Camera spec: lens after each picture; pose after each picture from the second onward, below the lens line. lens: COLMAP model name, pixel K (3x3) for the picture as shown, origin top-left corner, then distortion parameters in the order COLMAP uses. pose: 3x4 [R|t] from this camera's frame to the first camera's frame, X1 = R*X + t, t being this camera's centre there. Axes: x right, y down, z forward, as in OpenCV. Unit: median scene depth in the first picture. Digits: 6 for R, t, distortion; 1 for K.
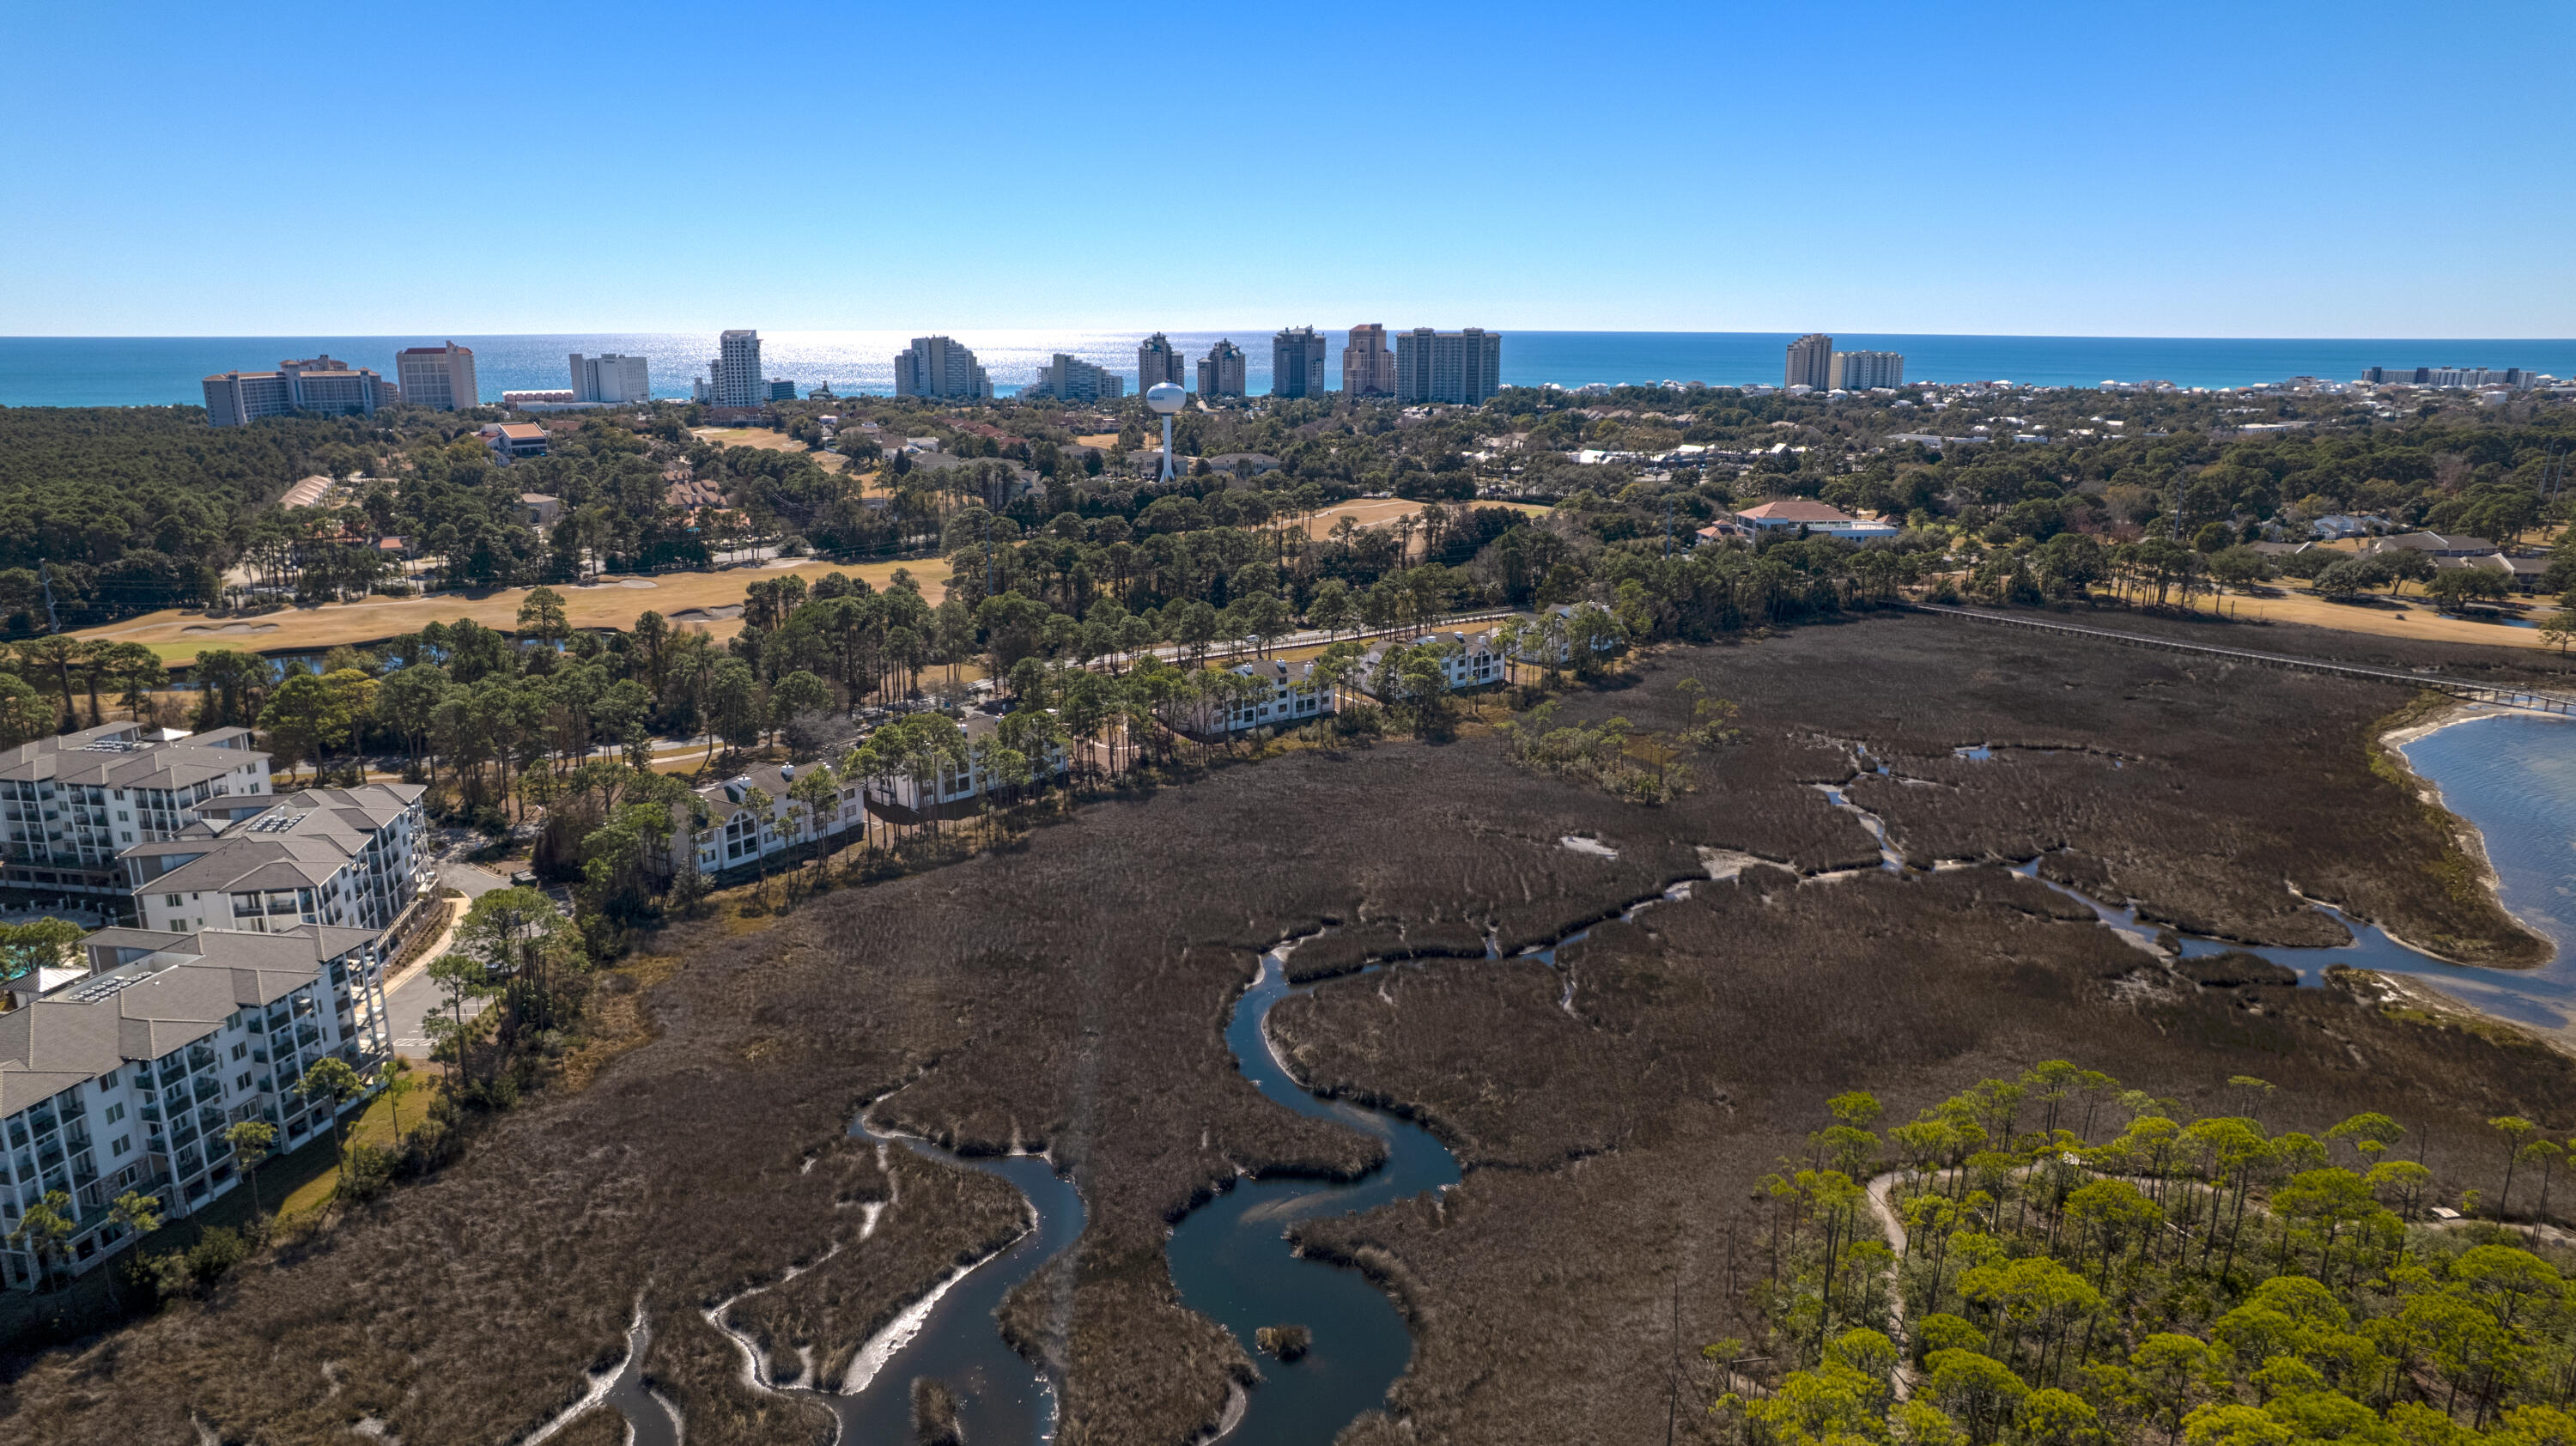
lens RADIAL K [[1652.6, 0, 1288.0], [0, 1652.6, 723.0], [0, 0, 1]] dist [-0.080521, 0.081617]
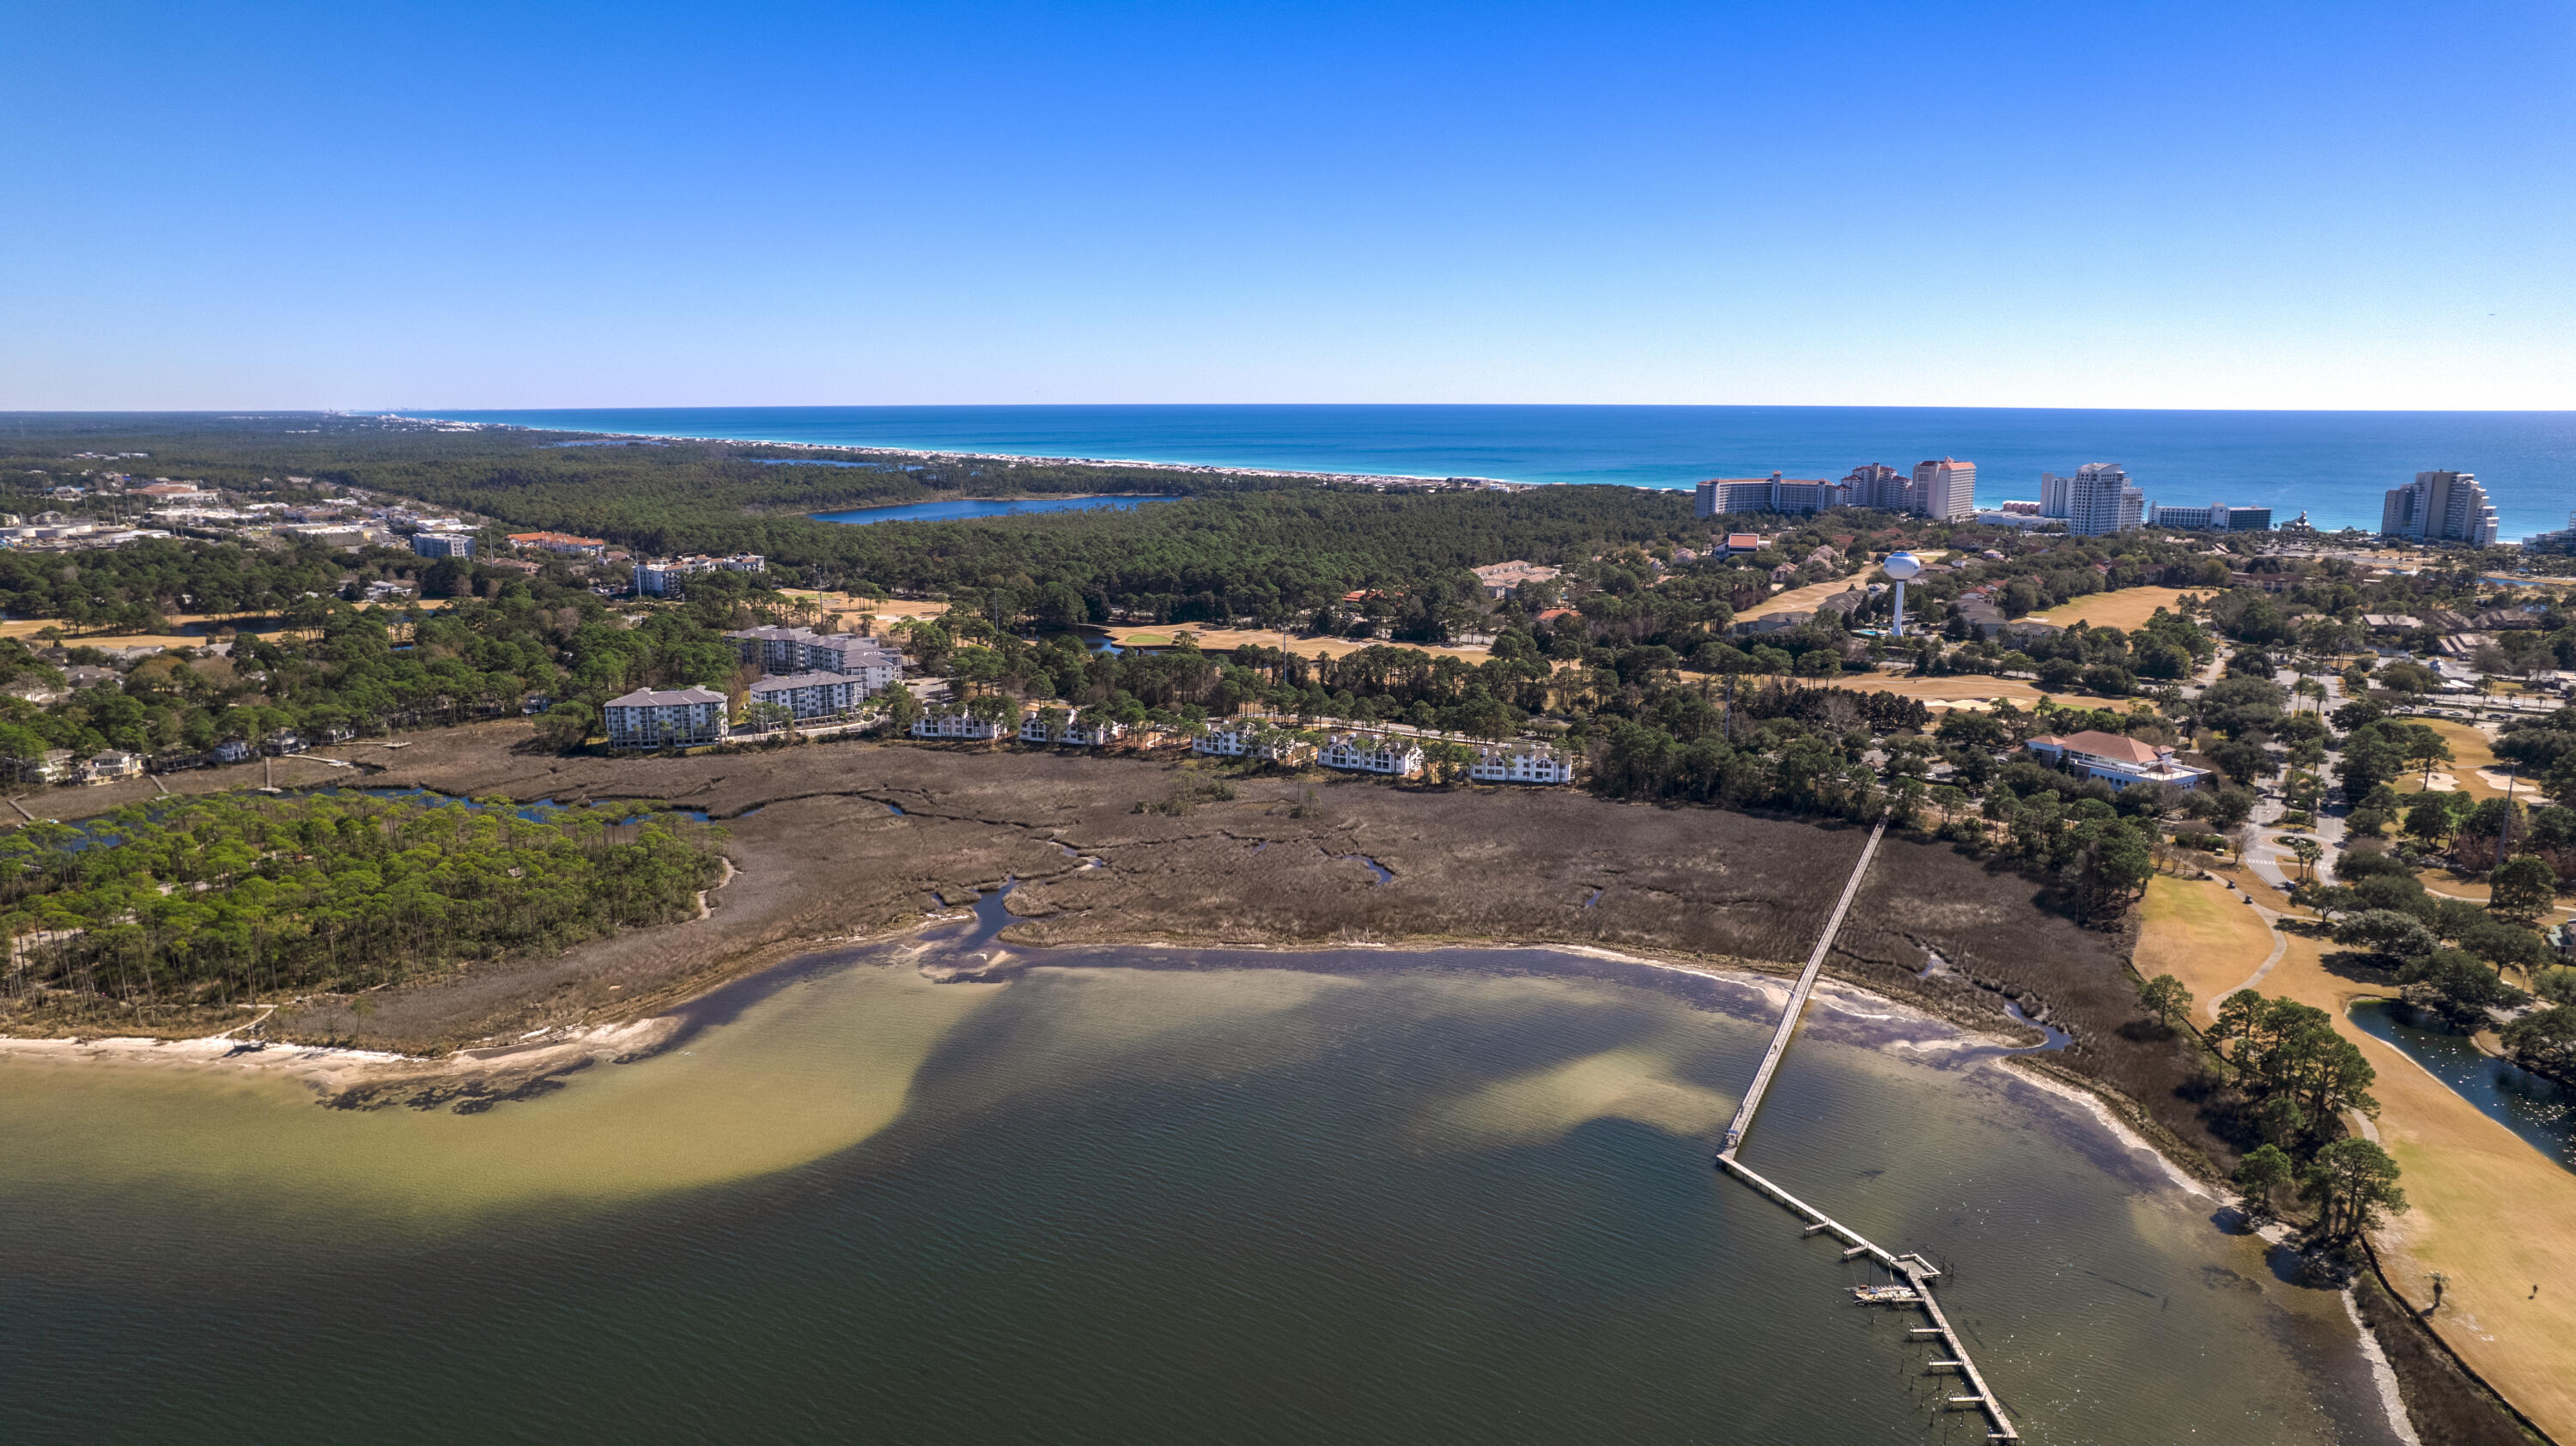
lens RADIAL K [[1652.6, 0, 1288.0], [0, 1652.6, 723.0], [0, 0, 1]] dist [-0.080521, 0.081617]
pose [[0.421970, 0.176881, -0.889187, 0.337579], [-0.215045, 0.972321, 0.091368, -0.044544], [0.880737, 0.152661, 0.448328, 0.055104]]
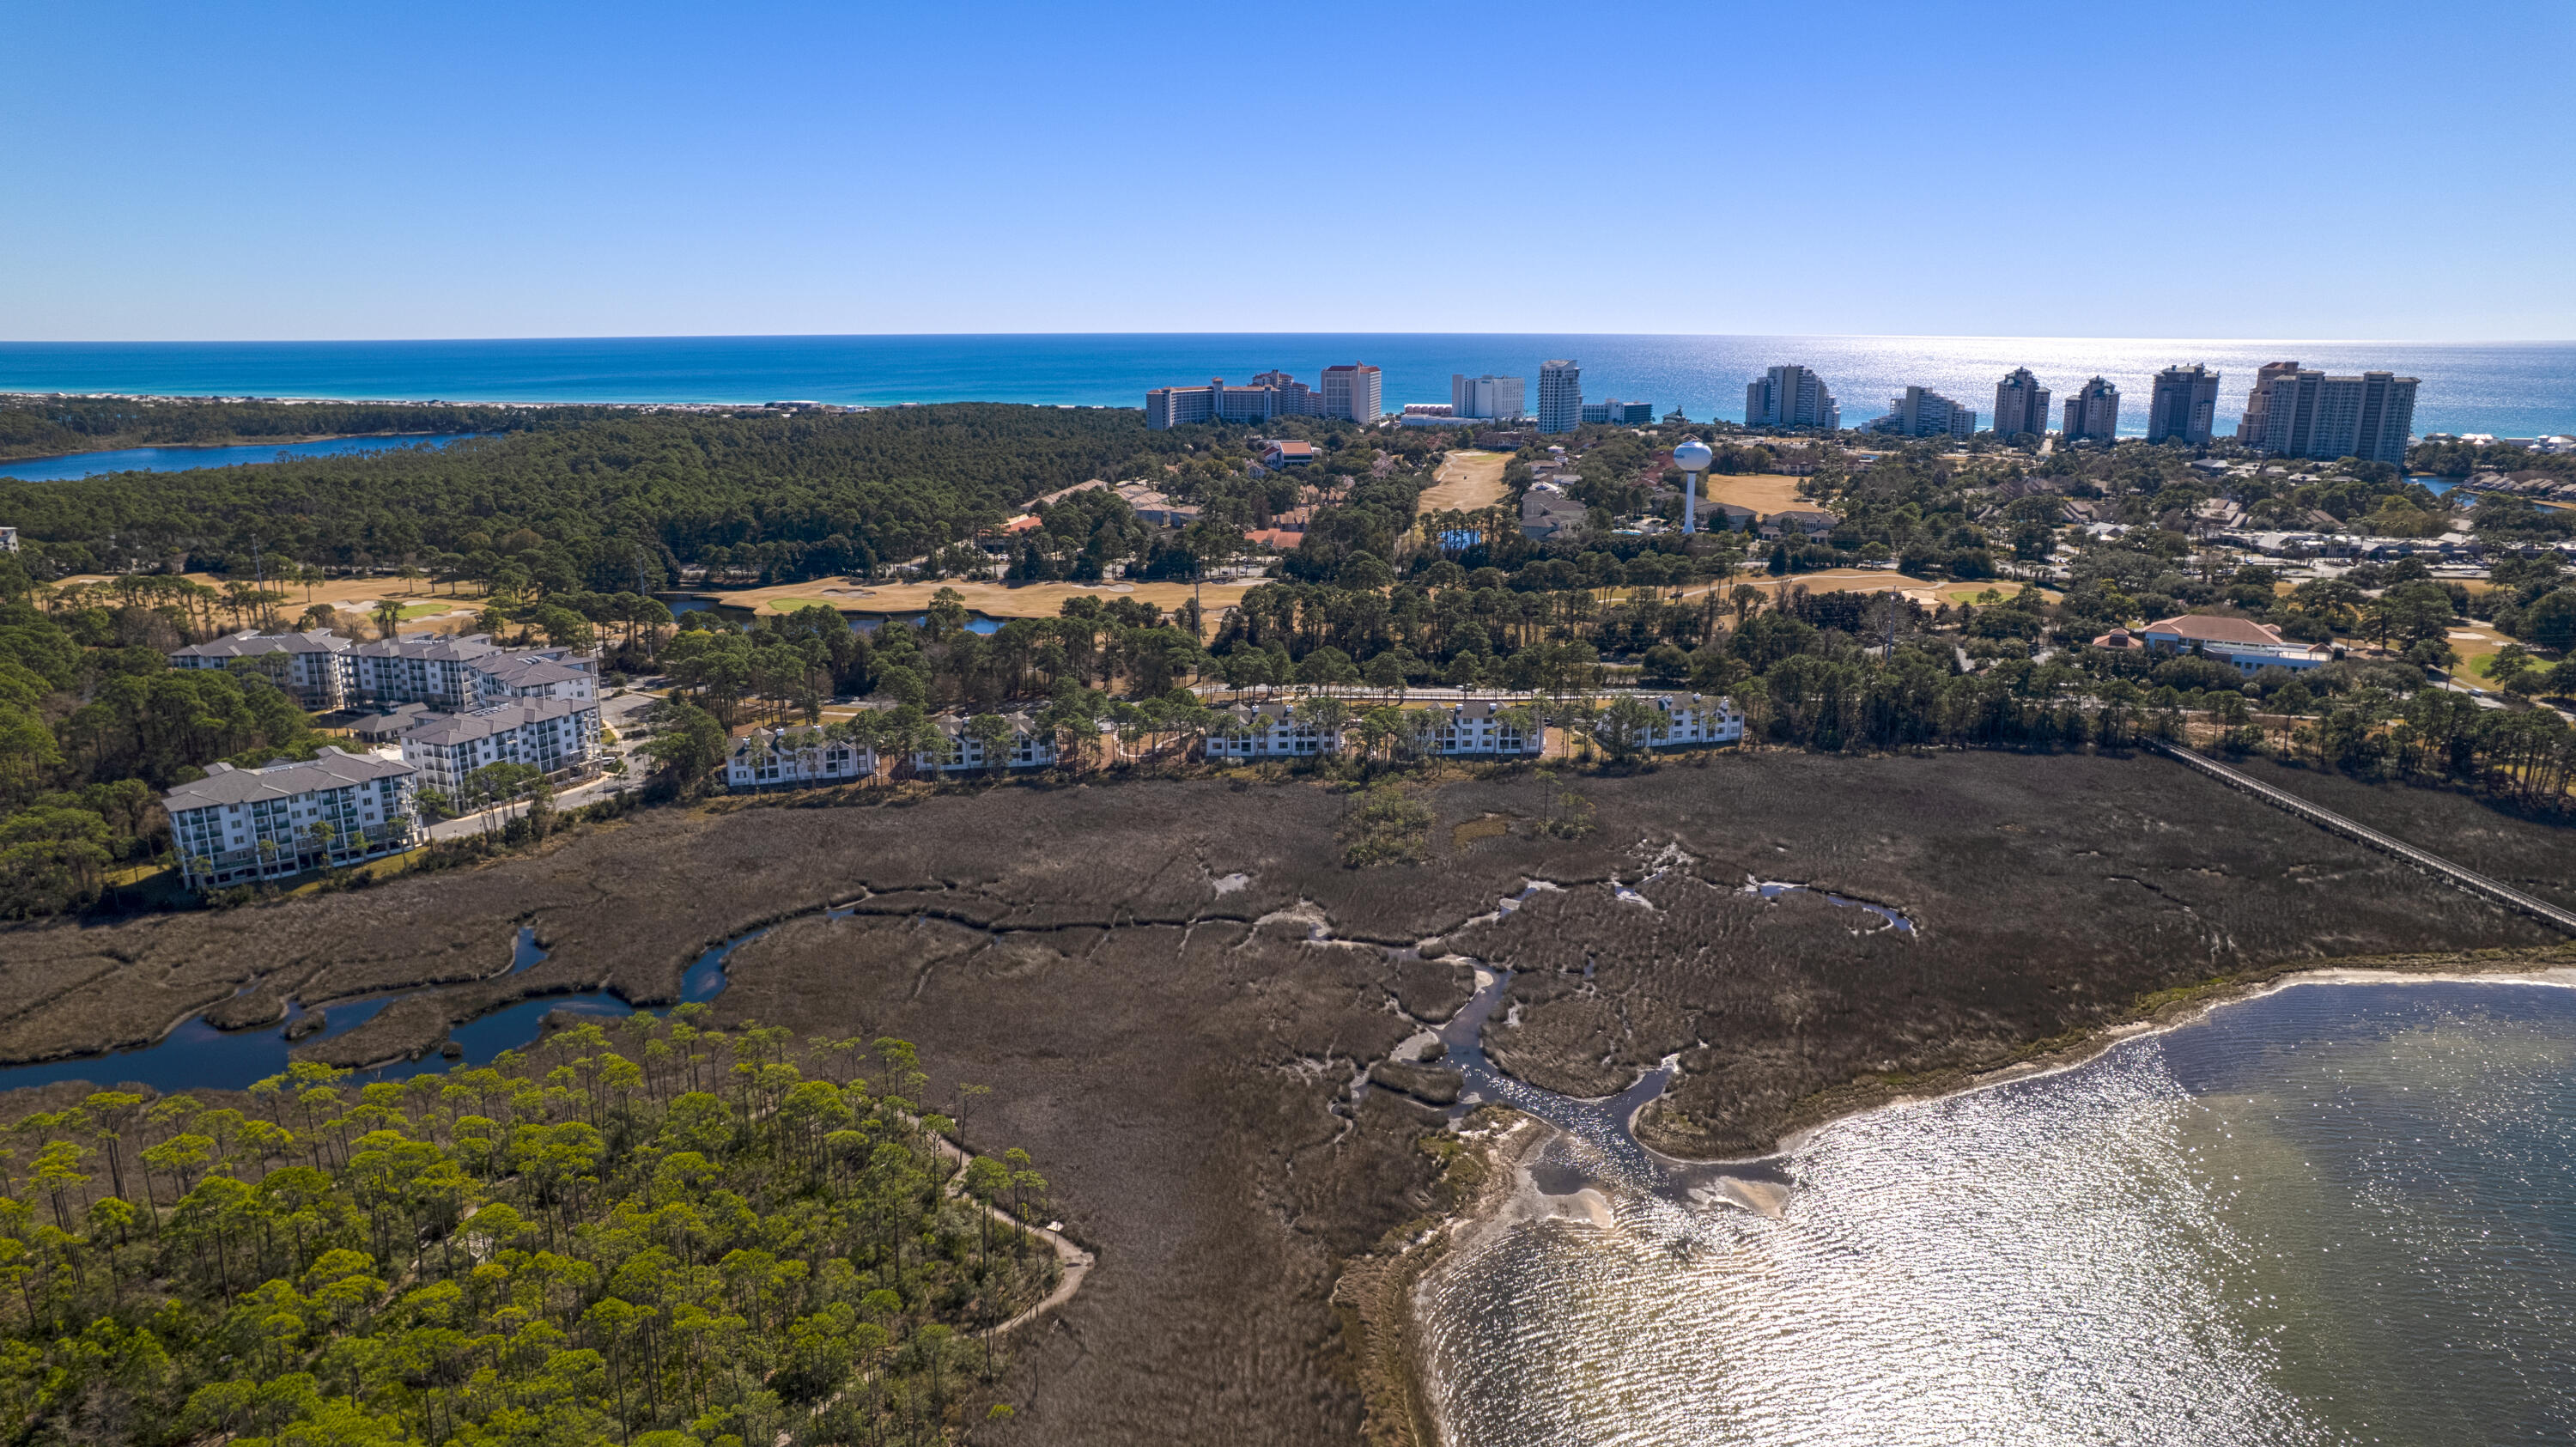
lens RADIAL K [[1652.7, 0, 1288.0], [0, 1652.7, 723.5], [0, 0, 1]] dist [-0.080521, 0.081617]
pose [[0.806711, 0.138415, -0.574507, 0.146732], [-0.139255, 0.989330, 0.042818, -0.016221], [0.574304, 0.045461, 0.817379, 0.002851]]
